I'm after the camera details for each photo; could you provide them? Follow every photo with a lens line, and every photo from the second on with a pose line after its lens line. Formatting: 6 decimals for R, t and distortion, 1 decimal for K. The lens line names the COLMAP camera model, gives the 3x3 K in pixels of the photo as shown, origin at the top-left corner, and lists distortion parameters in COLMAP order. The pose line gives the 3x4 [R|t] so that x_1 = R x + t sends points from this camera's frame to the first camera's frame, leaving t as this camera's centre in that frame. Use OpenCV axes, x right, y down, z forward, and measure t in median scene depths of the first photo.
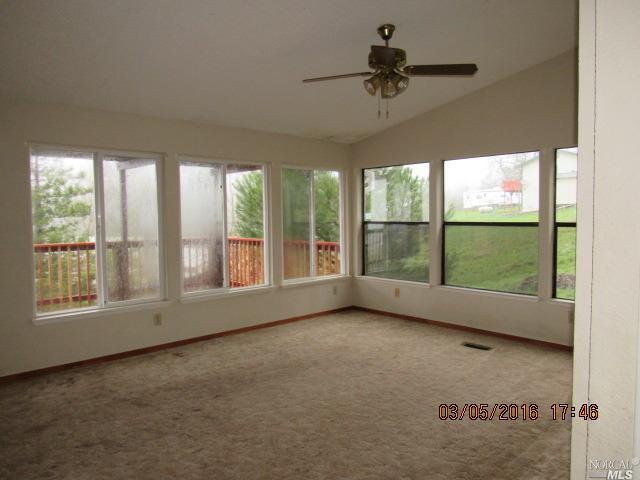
lens RADIAL K [[459.2, 0, 322.7], [0, 459.2, 238.6], [0, 0, 1]] dist [0.000733, 0.004583]
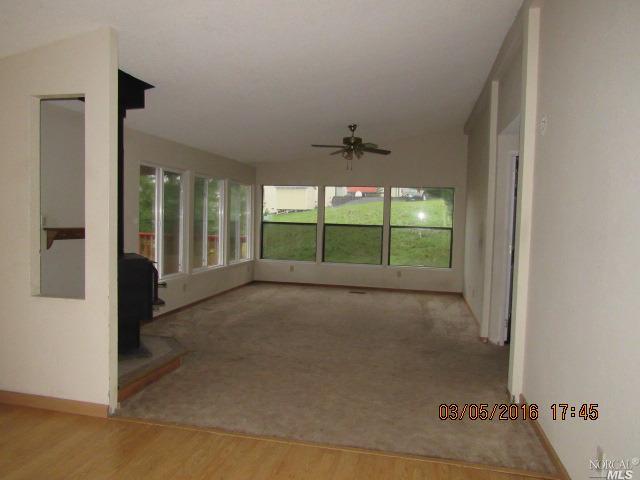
lens RADIAL K [[459.2, 0, 320.6], [0, 459.2, 241.0], [0, 0, 1]] dist [0.000733, 0.004583]
pose [[0.831670, 0.001715, 0.555267, -0.428696], [-0.008030, 0.999928, 0.008938, 0.007747], [-0.555212, -0.011892, 0.831624, -0.227896]]
